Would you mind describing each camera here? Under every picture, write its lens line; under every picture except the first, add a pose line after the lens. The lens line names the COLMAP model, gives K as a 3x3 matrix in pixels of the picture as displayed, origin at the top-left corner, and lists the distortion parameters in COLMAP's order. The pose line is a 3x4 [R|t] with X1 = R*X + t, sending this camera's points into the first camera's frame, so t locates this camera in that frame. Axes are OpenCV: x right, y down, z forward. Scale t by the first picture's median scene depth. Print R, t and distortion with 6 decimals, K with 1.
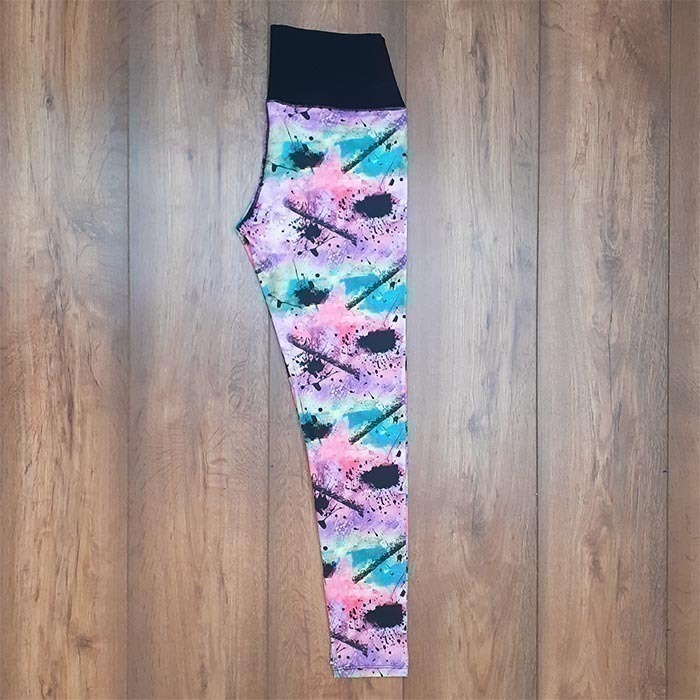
lens RADIAL K [[753.2, 0, 350.0], [0, 753.2, 350.0], [0, 0, 1]] dist [0.216275, -0.597361]
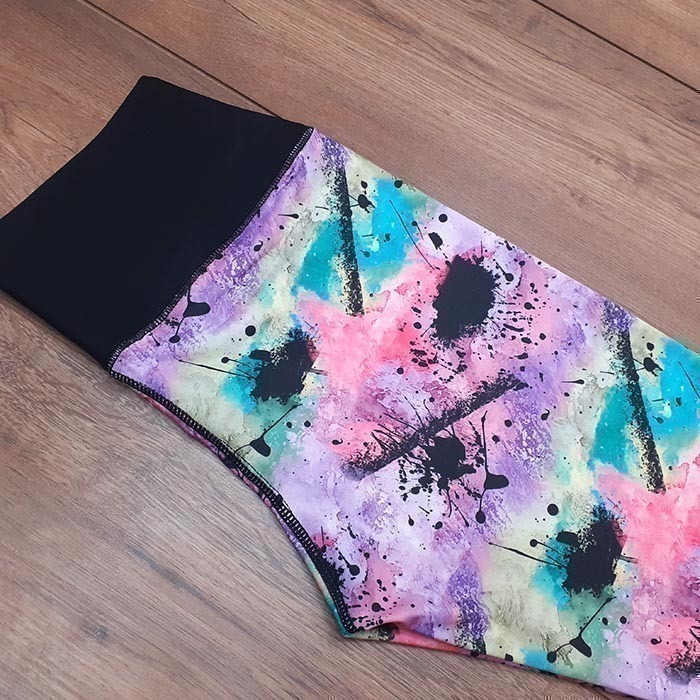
lens RADIAL K [[753.2, 0, 350.0], [0, 753.2, 350.0], [0, 0, 1]] dist [0.216275, -0.597361]
pose [[0.539333, -0.804754, 0.247973, -0.127952], [0.841207, 0.528375, -0.114848, -0.181908], [-0.038598, 0.270538, 0.961935, 0.617747]]
